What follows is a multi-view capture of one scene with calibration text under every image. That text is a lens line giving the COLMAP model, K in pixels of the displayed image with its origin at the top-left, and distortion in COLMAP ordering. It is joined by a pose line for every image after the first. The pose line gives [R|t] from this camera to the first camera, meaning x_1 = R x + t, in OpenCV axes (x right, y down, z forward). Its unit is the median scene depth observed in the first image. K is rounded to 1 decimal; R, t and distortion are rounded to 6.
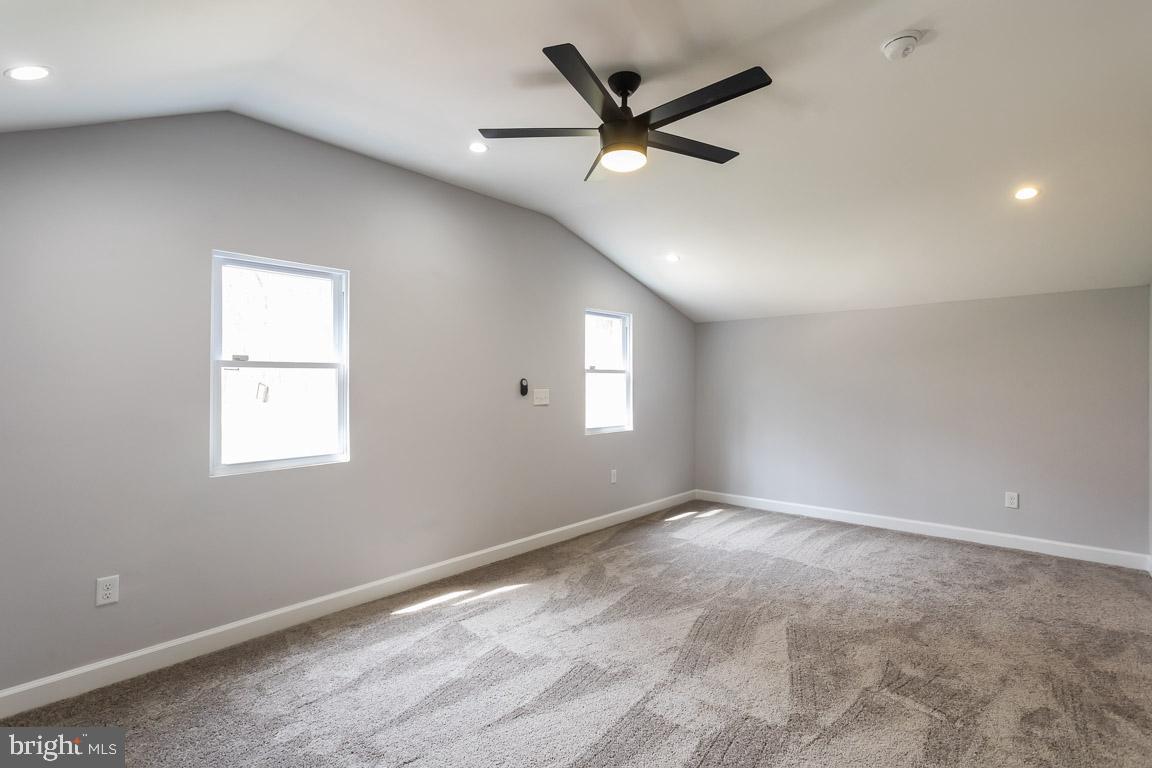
lens RADIAL K [[544.5, 0, 585.4], [0, 544.5, 382.7], [0, 0, 1]] dist [-0.003580, 0.000023]
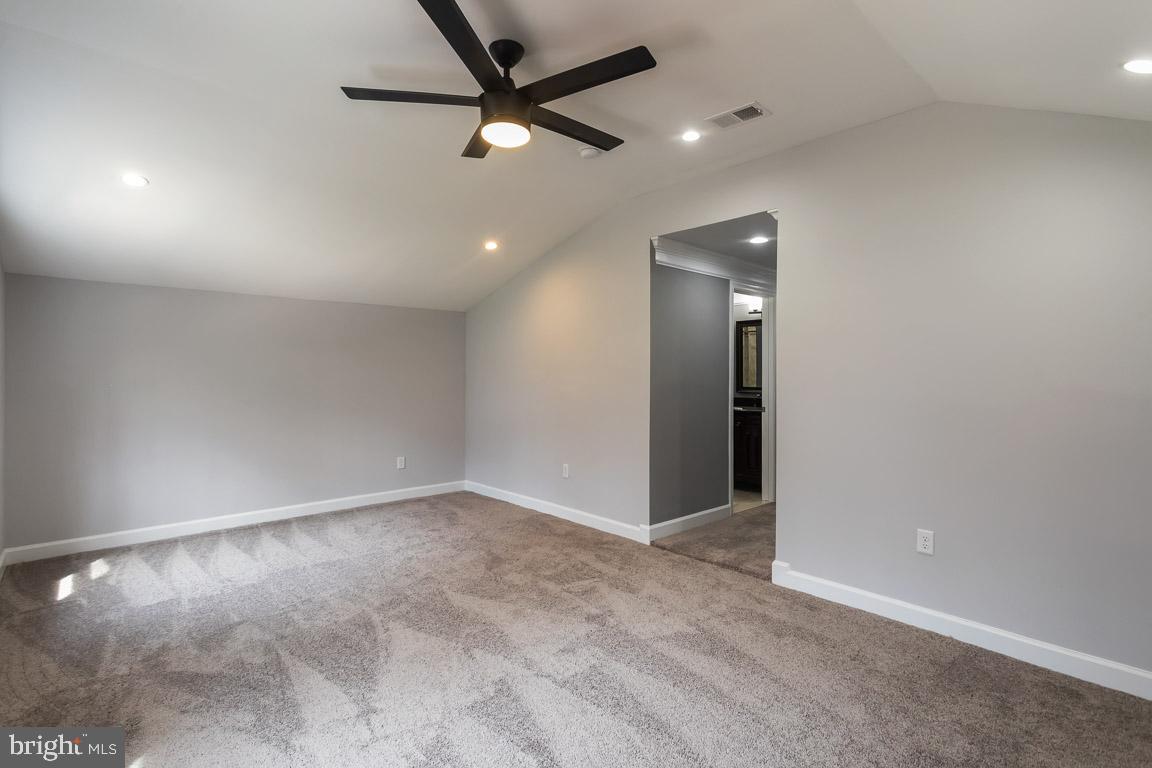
lens RADIAL K [[544.5, 0, 584.7], [0, 544.5, 377.5], [0, 0, 1]] dist [-0.003580, 0.000023]
pose [[0.104824, -0.005198, 0.994477, -0.622458], [0.000647, 0.999986, 0.005158, 0.005211], [-0.994491, 0.000102, 0.104826, 0.567480]]
